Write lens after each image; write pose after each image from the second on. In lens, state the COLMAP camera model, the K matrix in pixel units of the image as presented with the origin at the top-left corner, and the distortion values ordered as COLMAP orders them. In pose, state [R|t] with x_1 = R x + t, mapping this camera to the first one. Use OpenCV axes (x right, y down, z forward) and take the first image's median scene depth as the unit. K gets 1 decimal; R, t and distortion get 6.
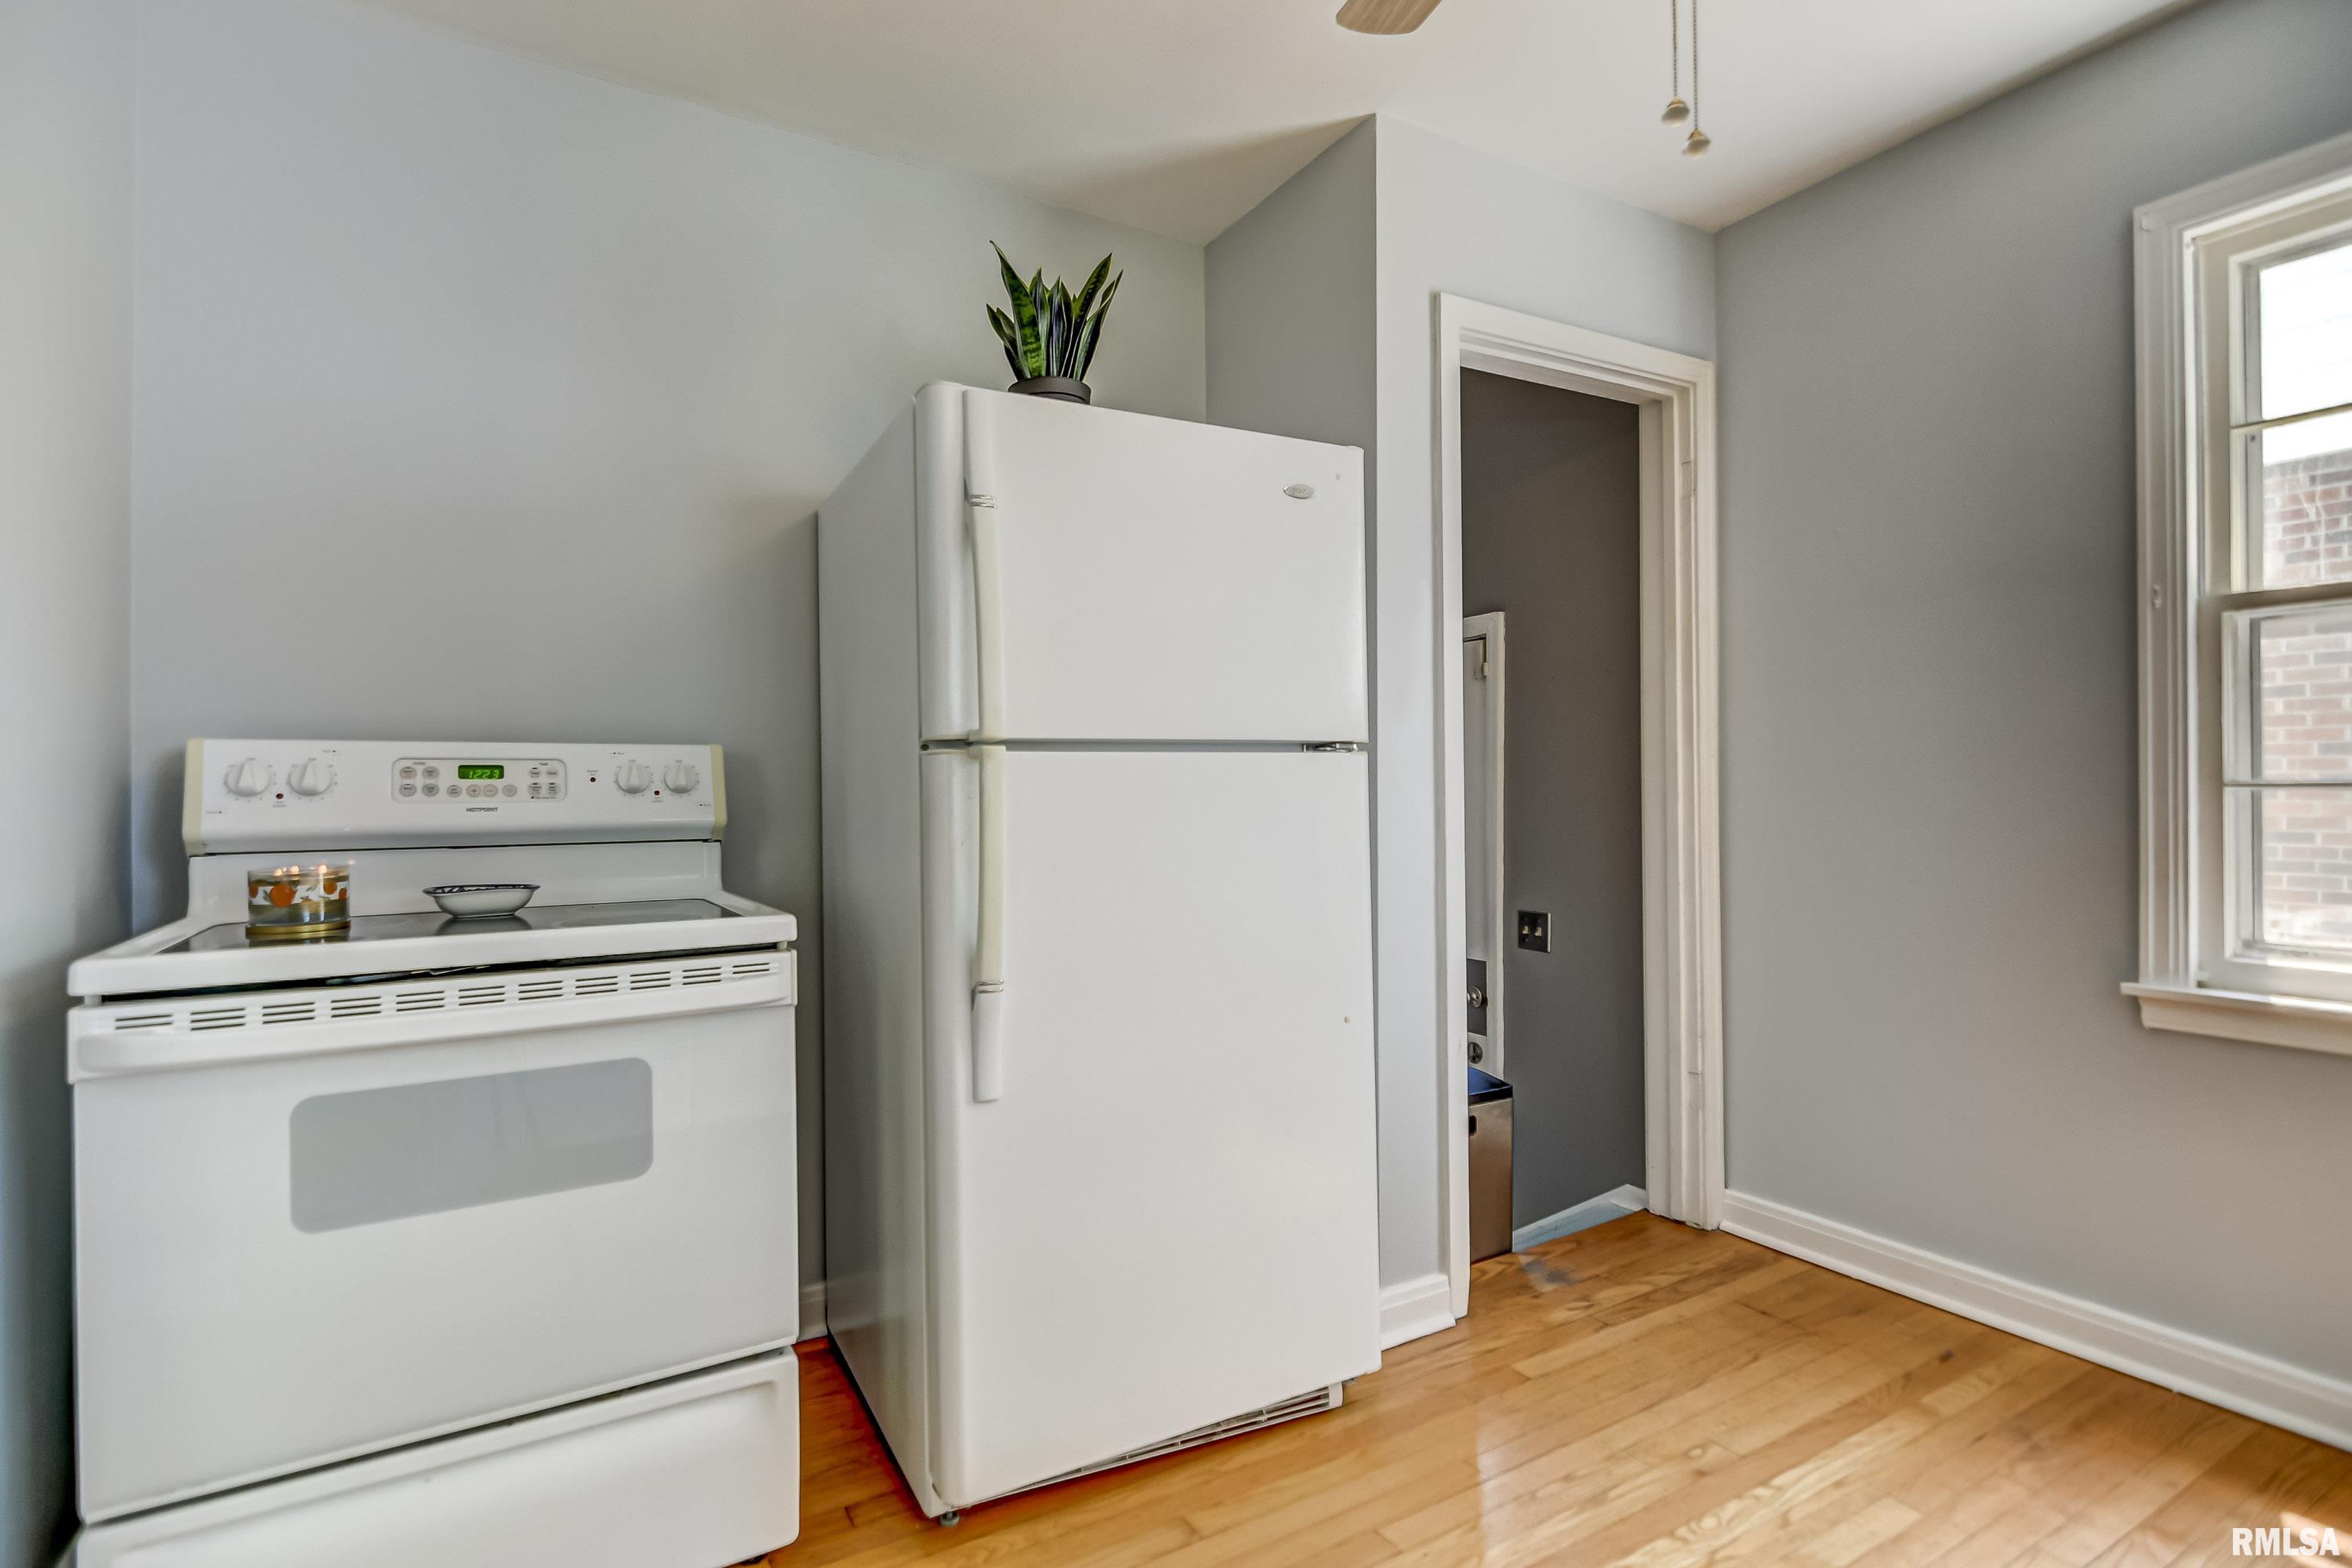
lens RADIAL K [[1135.7, 0, 1162.5], [0, 1135.7, 787.4], [0, 0, 1]] dist [0.023961, -0.014956]
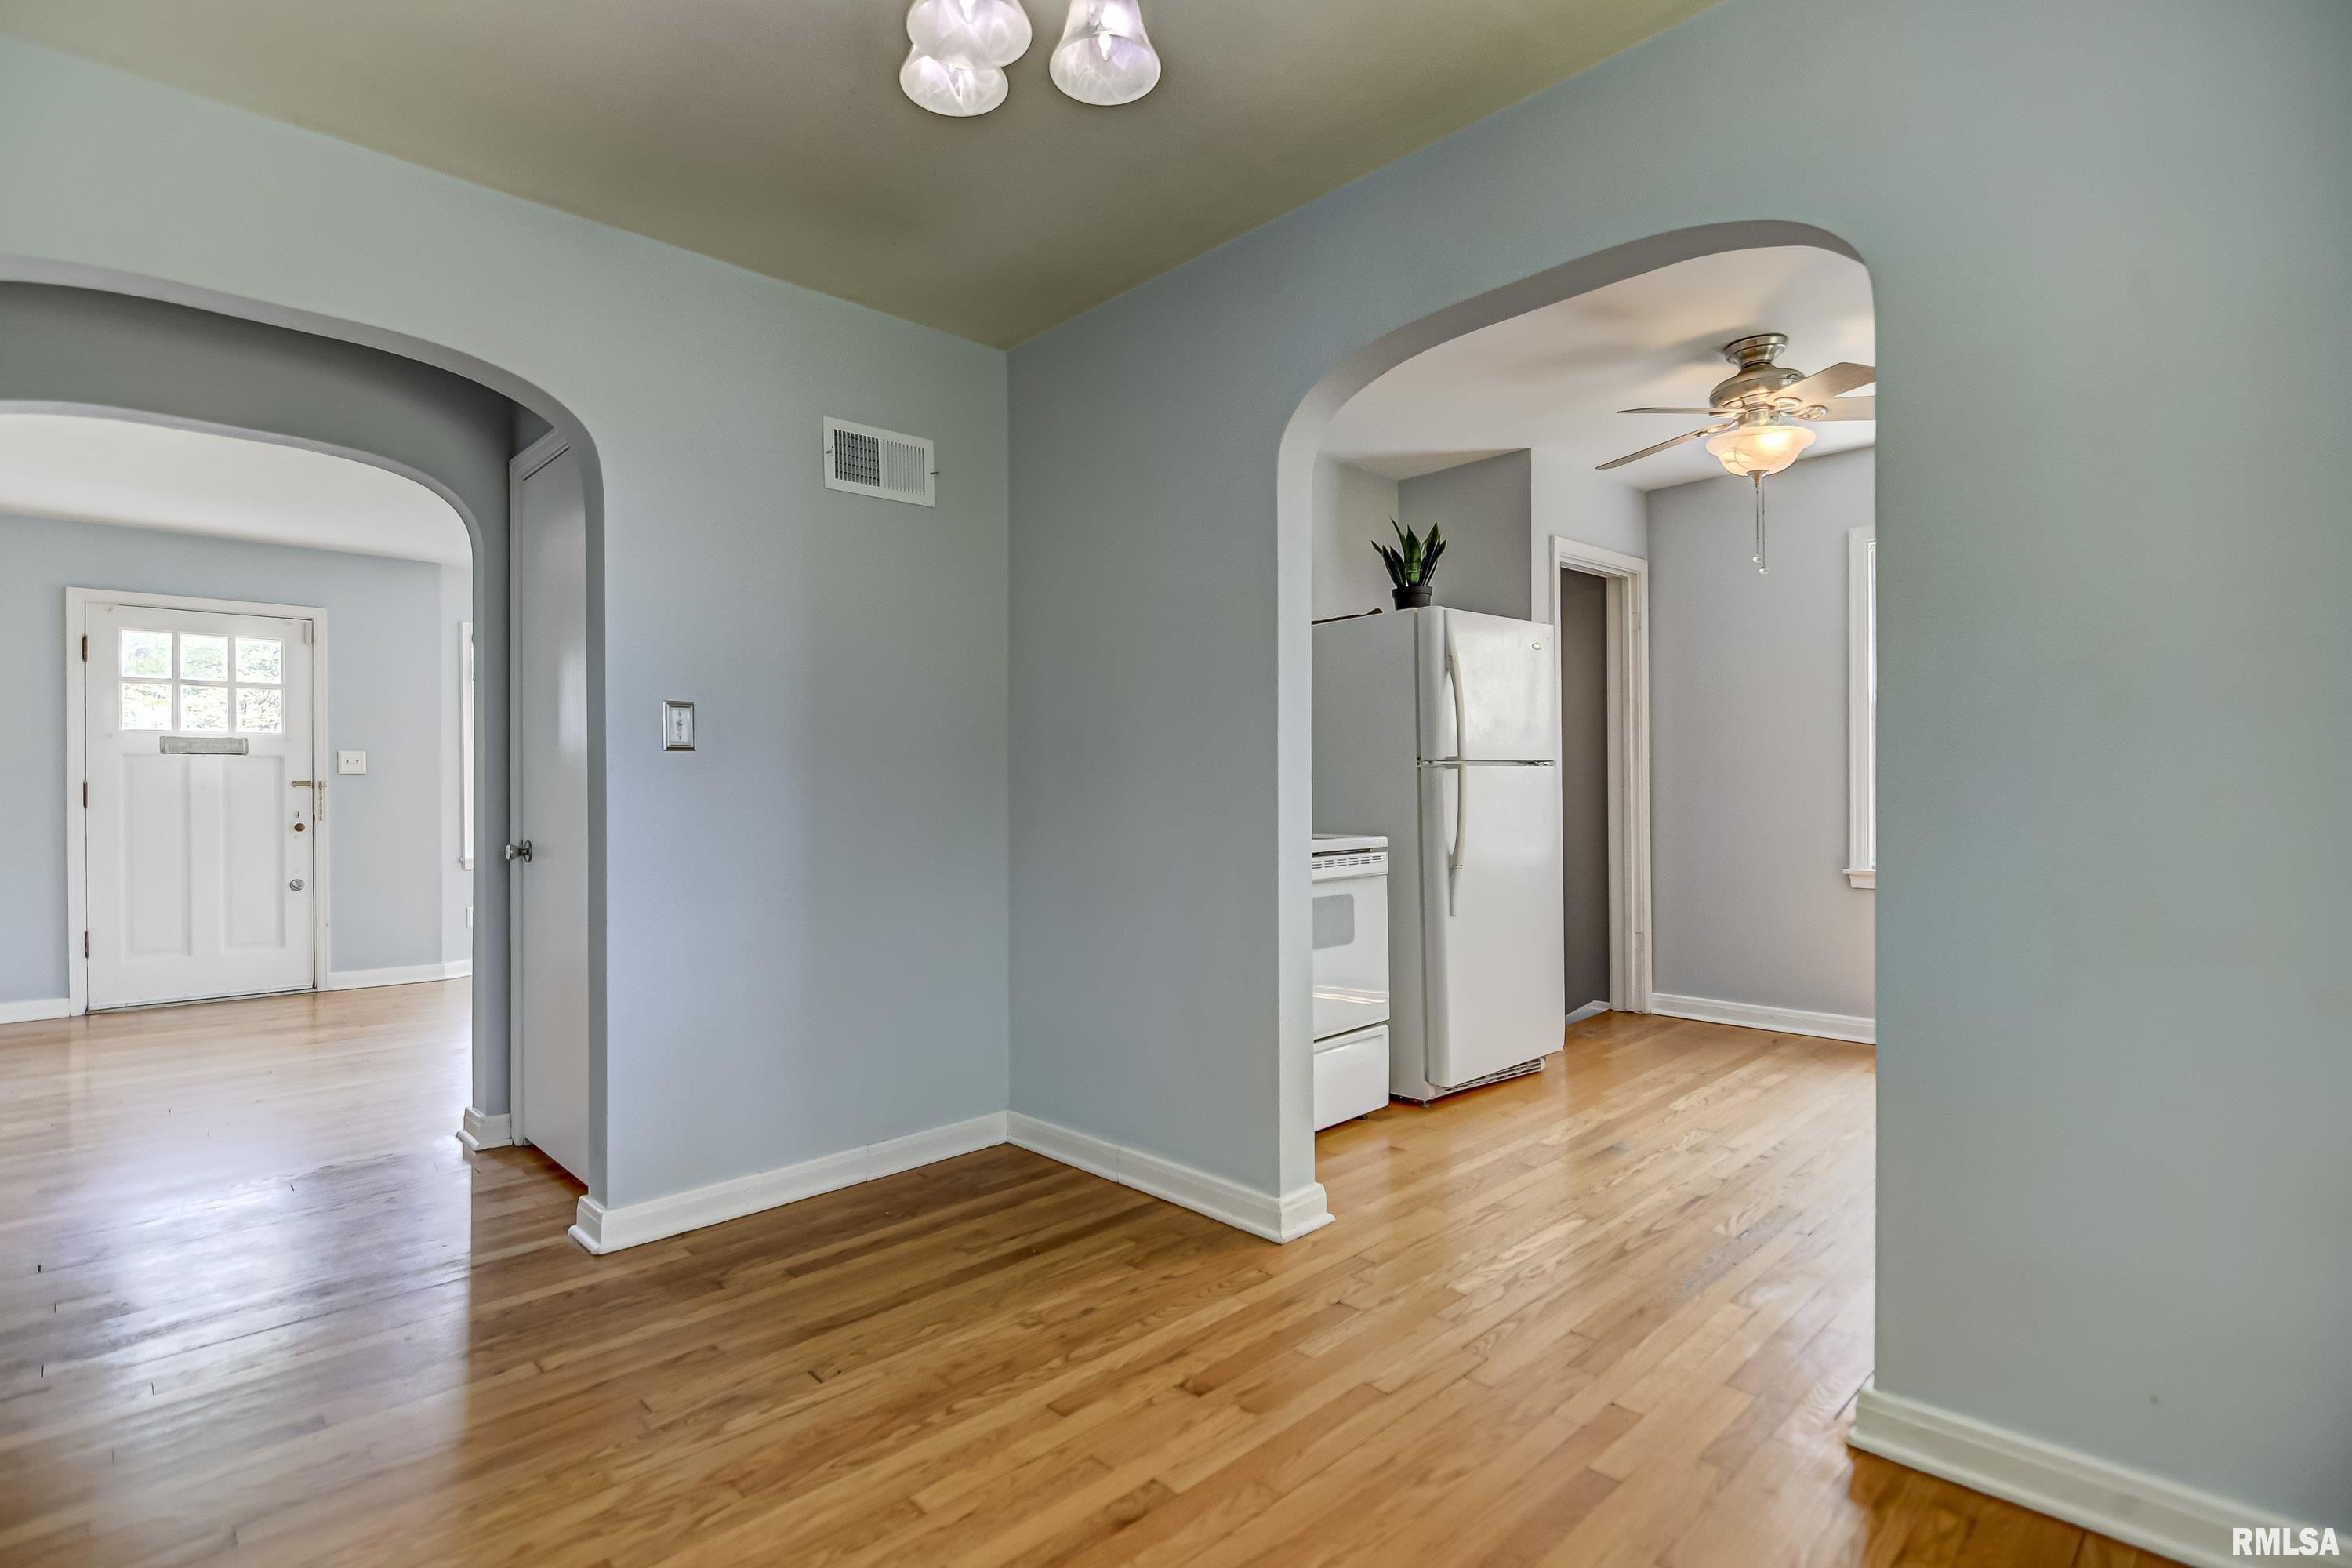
lens RADIAL K [[1135.7, 0, 1162.5], [0, 1135.7, 787.4], [0, 0, 1]] dist [0.023961, -0.014956]
pose [[0.970831, 0.003190, 0.239742, -1.037925], [-0.003784, 0.999991, 0.002018, 0.008403], [-0.239733, -0.002866, 0.970835, -0.895970]]
